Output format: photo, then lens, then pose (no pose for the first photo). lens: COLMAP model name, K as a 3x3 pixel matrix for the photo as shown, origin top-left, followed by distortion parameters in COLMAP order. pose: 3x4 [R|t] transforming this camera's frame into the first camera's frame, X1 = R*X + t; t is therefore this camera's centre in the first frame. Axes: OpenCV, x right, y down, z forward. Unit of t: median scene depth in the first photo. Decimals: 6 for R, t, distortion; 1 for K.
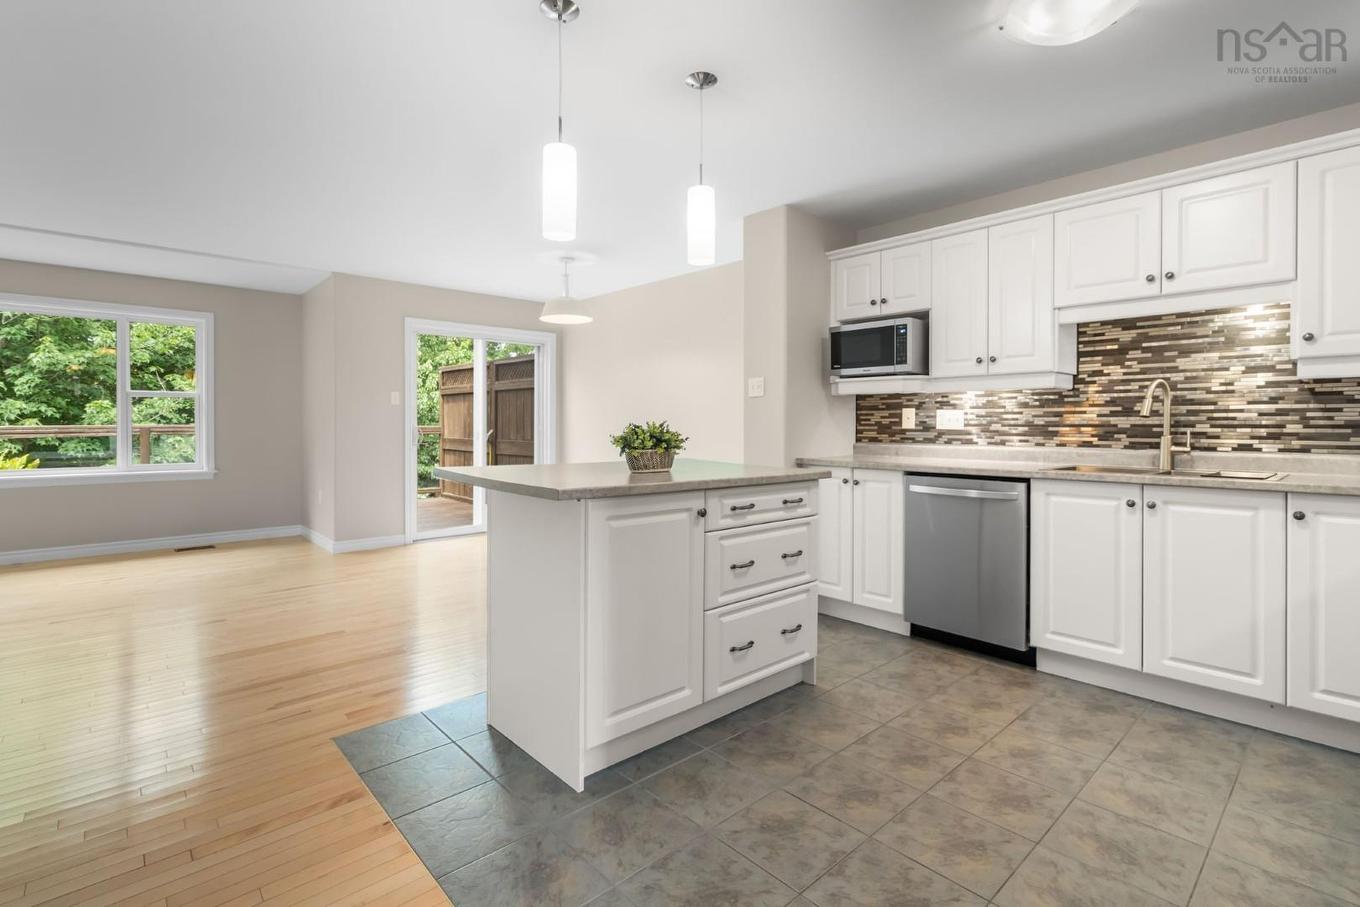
lens RADIAL K [[639.9, 0, 672.2], [0, 639.9, 429.0], [0, 0, 1]] dist [-0.003333, 0.000743]
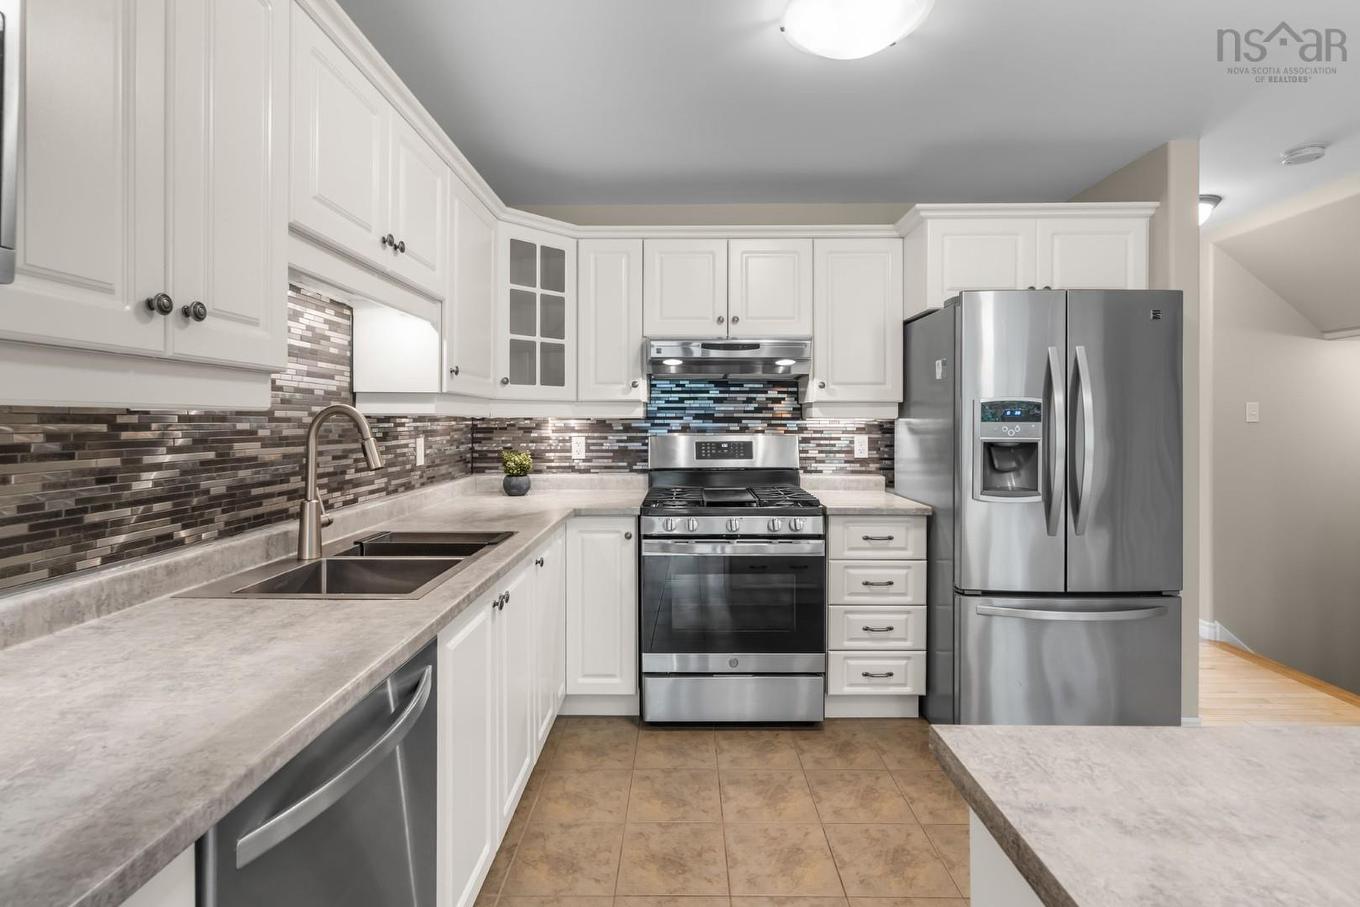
lens RADIAL K [[636.0, 0, 673.6], [0, 636.0, 423.6], [0, 0, 1]] dist [-0.006716, 0.000577]
pose [[-0.731431, -0.002784, 0.681910, 0.125795], [0.004047, 0.999956, 0.008423, -0.058639], [-0.681903, 0.008921, -0.731388, 1.119044]]
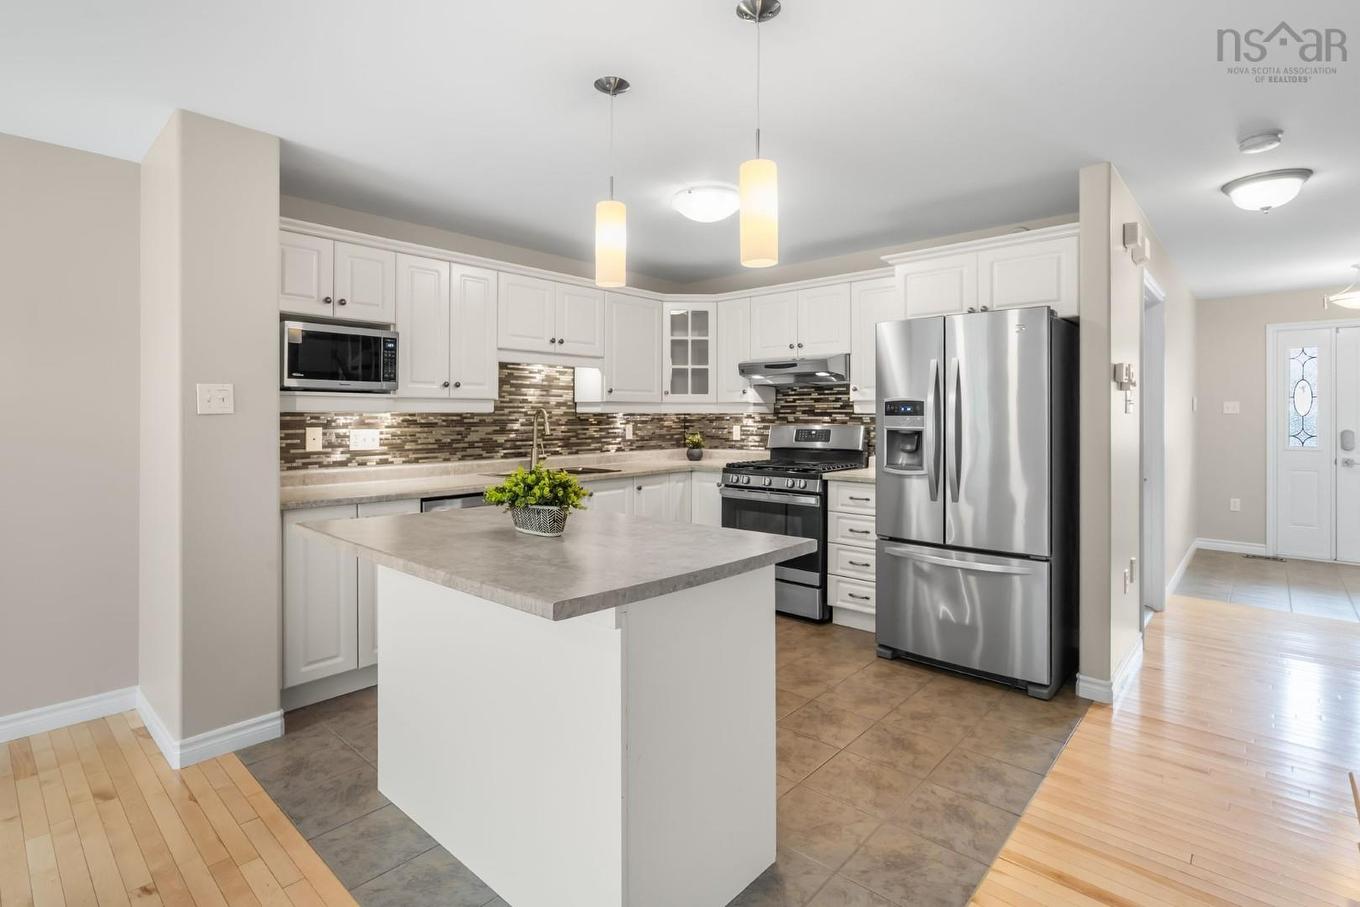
lens RADIAL K [[652.5, 0, 677.1], [0, 652.5, 415.4], [0, 0, 1]] dist [-0.001452, 0.000335]
pose [[-0.101670, -0.001402, 0.994817, -0.679220], [0.007721, 0.999968, 0.002199, -0.058819], [-0.994788, 0.007904, -0.101656, 0.775314]]
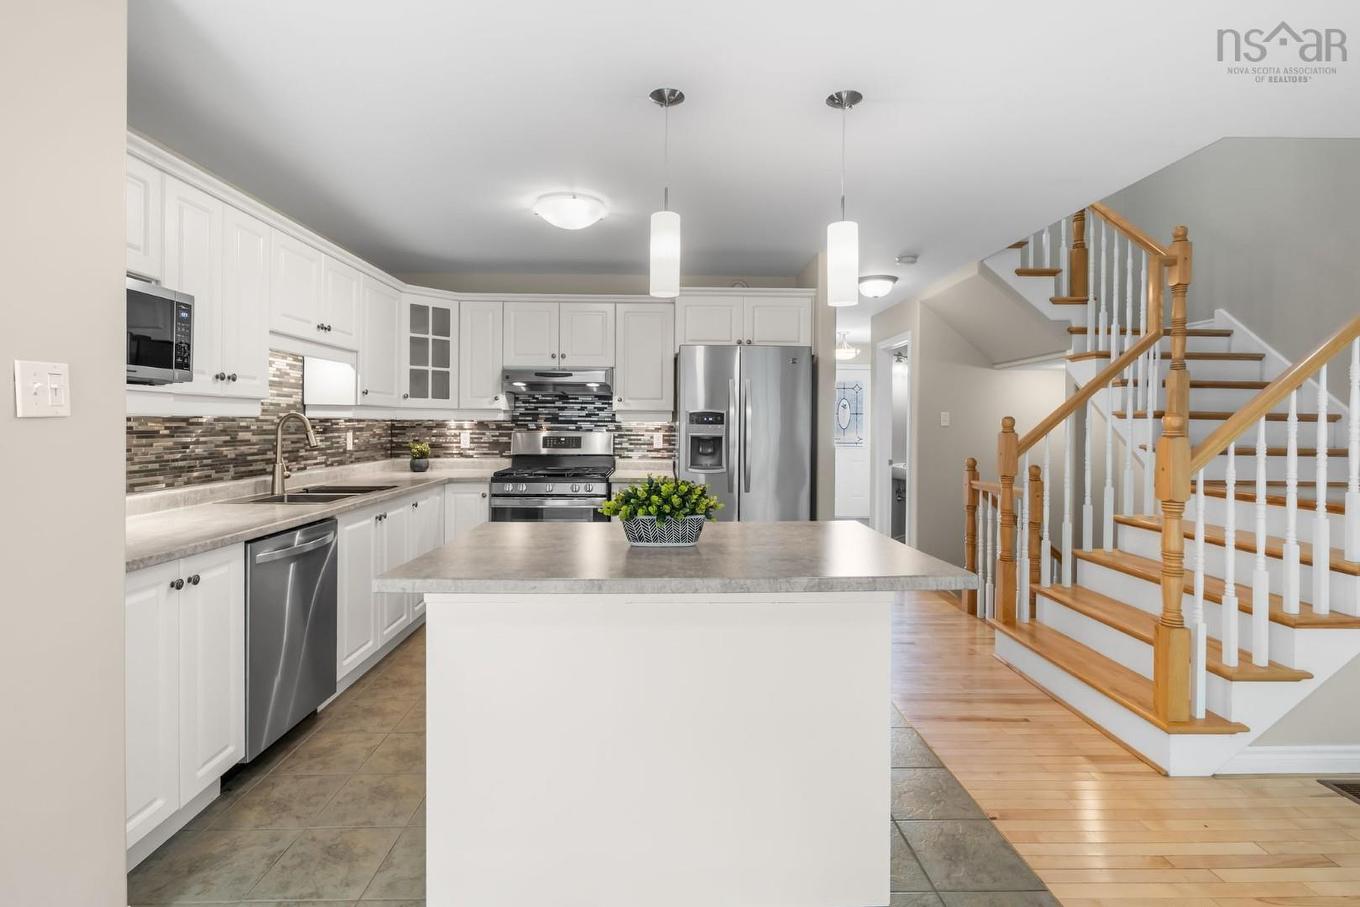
lens RADIAL K [[639.9, 0, 672.2], [0, 639.9, 429.0], [0, 0, 1]] dist [-0.003333, 0.000743]
pose [[-0.756422, -0.011929, 0.653975, -0.430648], [-0.002936, 0.999886, 0.014843, -0.062368], [-0.654078, 0.009308, -0.756370, 1.298388]]
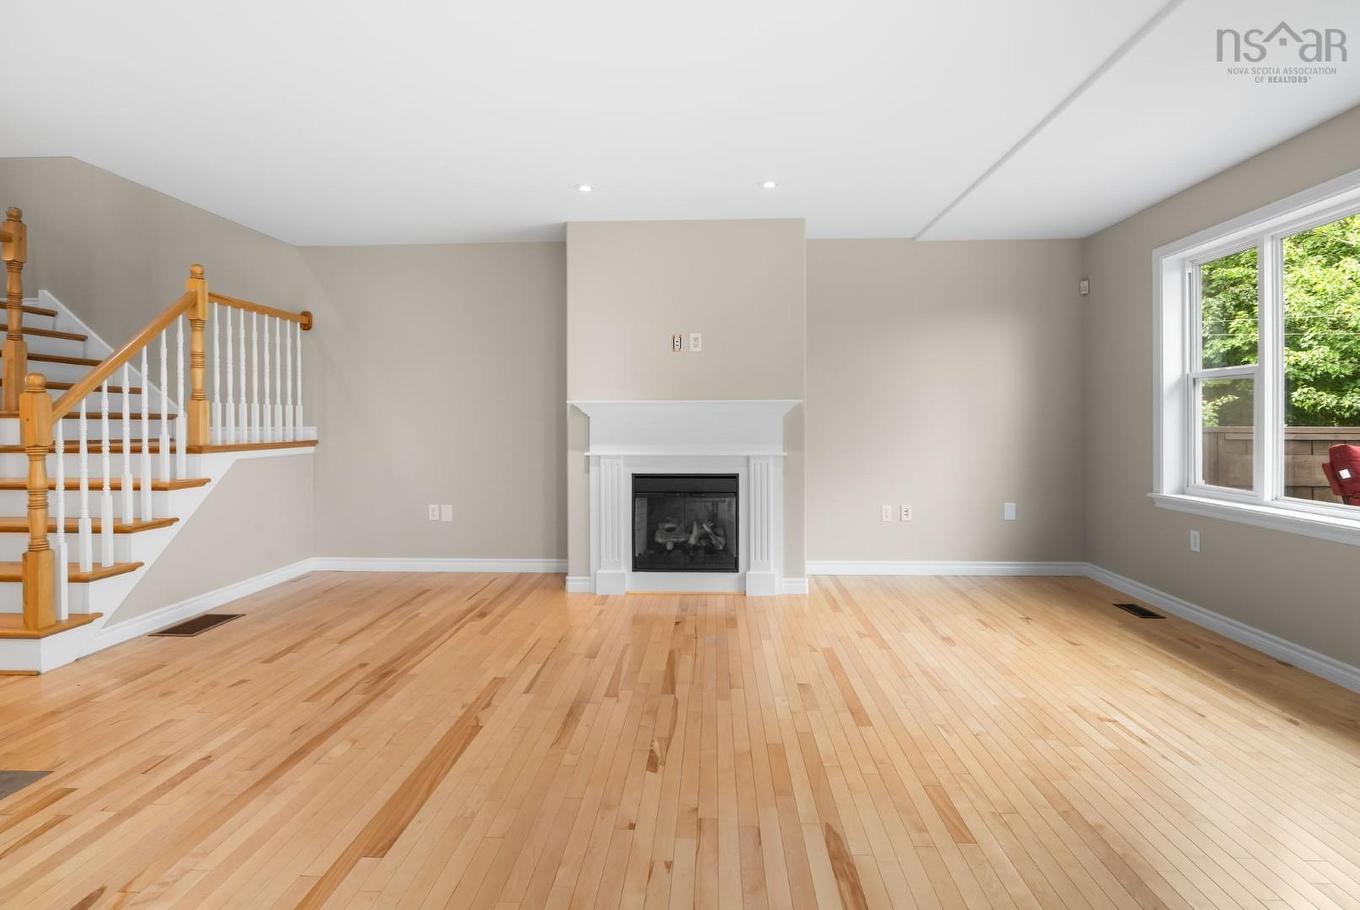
lens RADIAL K [[668.5, 0, 694.8], [0, 668.5, 423.9], [0, 0, 1]] dist [-0.002558, 0.000394]
pose [[-0.694930, 0.004969, -0.719061, -0.352274], [-0.004862, 0.999921, 0.011609, -0.014923], [0.719061, 0.011564, -0.694850, 1.676735]]
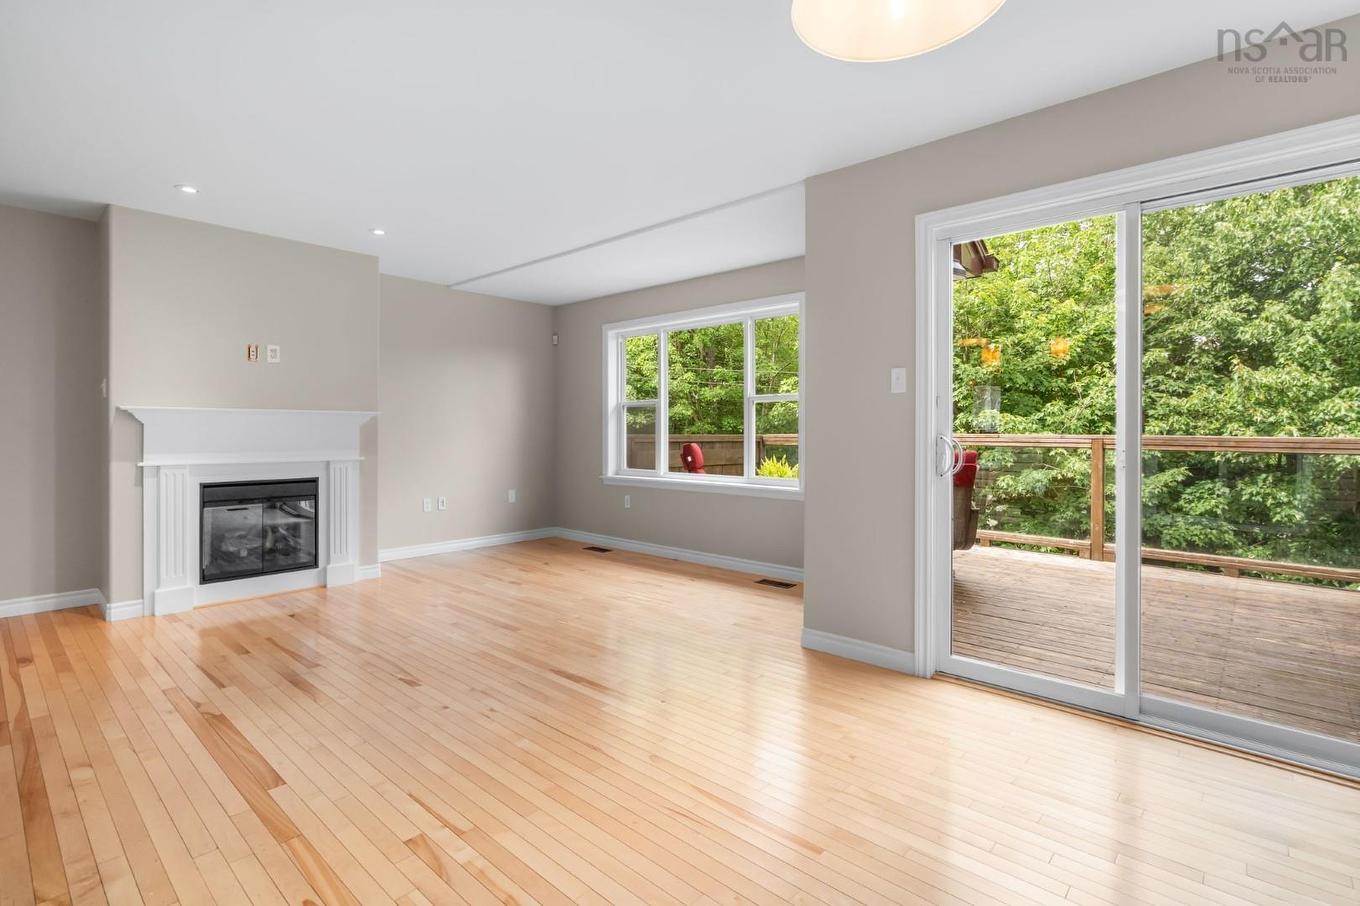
lens RADIAL K [[639.9, 0, 672.2], [0, 639.9, 428.5], [0, 0, 1]] dist [-0.003333, 0.000743]
pose [[0.099336, -0.004490, -0.995044, 0.113258], [-0.011782, 0.999914, -0.005689, -0.008362], [0.994984, 0.012288, 0.099275, 1.430838]]
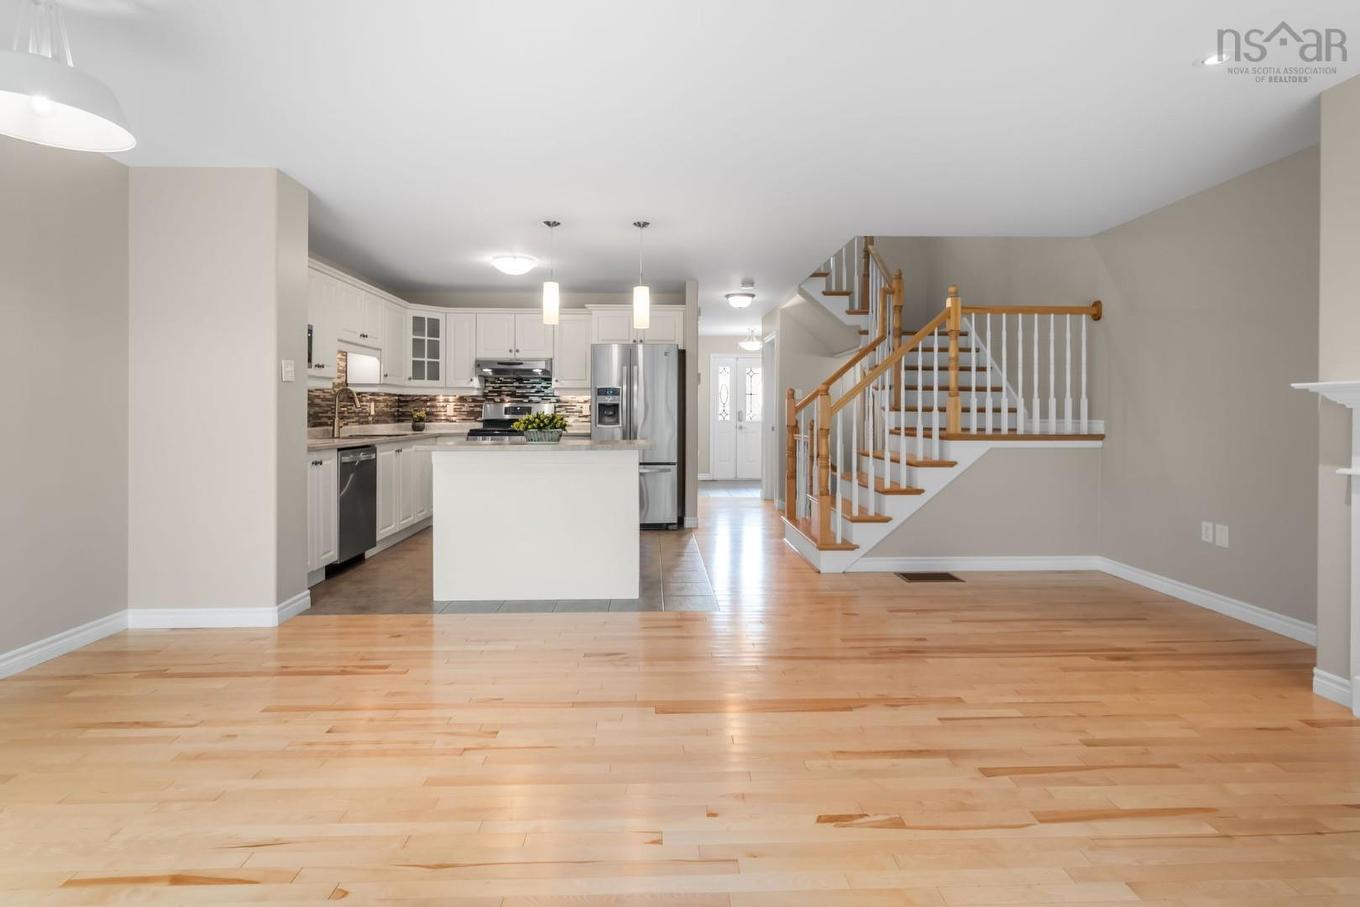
lens RADIAL K [[661.5, 0, 673.9], [0, 661.5, 415.0], [0, 0, 1]] dist [-0.002344, 0.000512]
pose [[-0.764501, -0.004955, 0.644604, -1.095735], [0.002109, 0.999946, 0.010187, -0.014590], [-0.644619, 0.009147, -0.764449, 1.699755]]
